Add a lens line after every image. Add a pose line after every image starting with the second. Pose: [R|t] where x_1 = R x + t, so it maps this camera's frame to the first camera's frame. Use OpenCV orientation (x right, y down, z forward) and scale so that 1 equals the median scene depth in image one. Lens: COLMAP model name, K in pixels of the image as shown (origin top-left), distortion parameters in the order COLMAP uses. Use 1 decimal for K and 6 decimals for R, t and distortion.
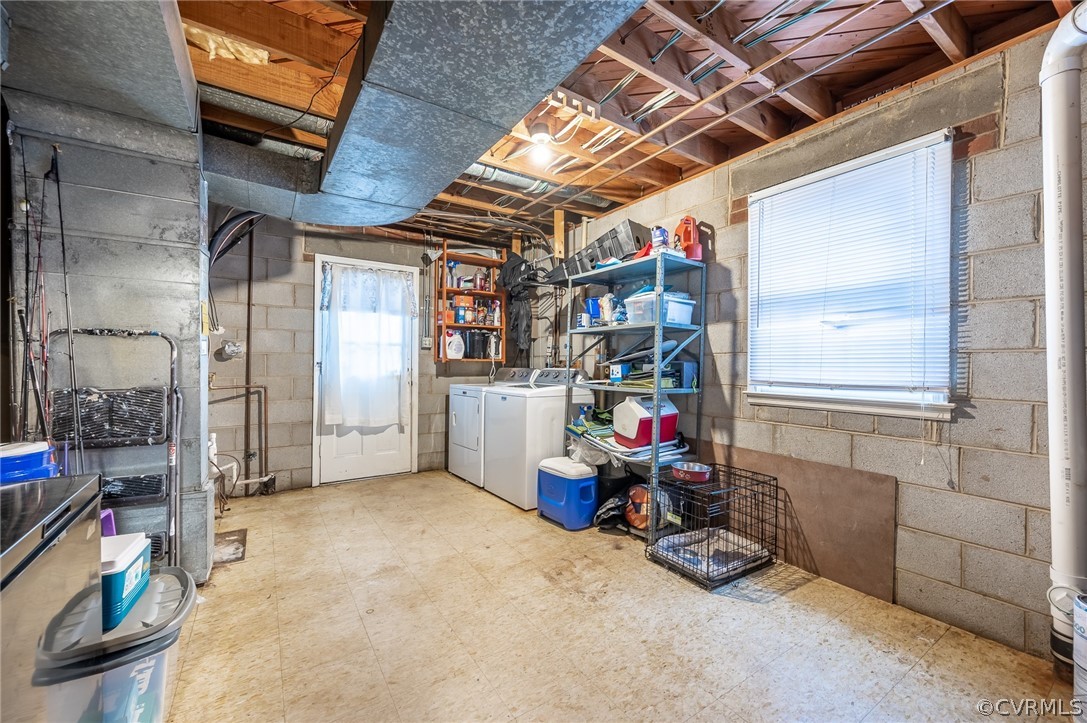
lens RADIAL K [[432.5, 0, 547.1], [0, 432.5, 362.2], [0, 0, 1]] dist [-0.000280, 0.000328]
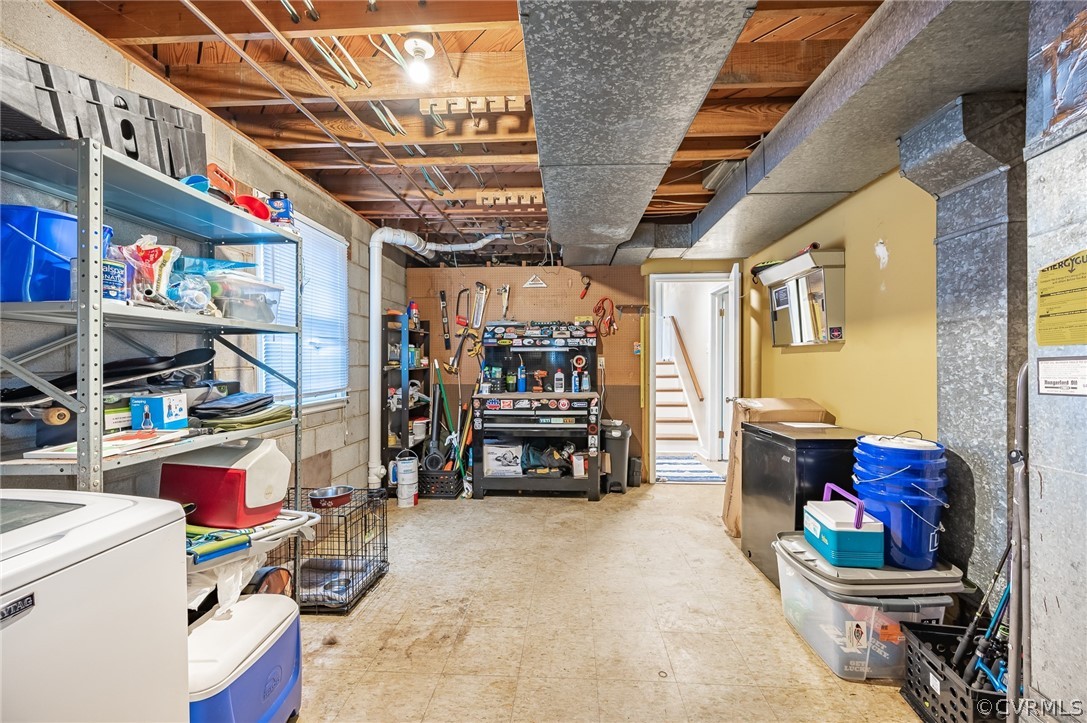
lens RADIAL K [[432.5, 0, 548.6], [0, 432.5, 362.5], [0, 0, 1]] dist [-0.000280, 0.000328]
pose [[-0.802438, -0.003924, 0.596722, -0.665768], [0.000065, 0.999978, 0.006664, -0.046435], [-0.596735, 0.005386, -0.802420, 1.648696]]
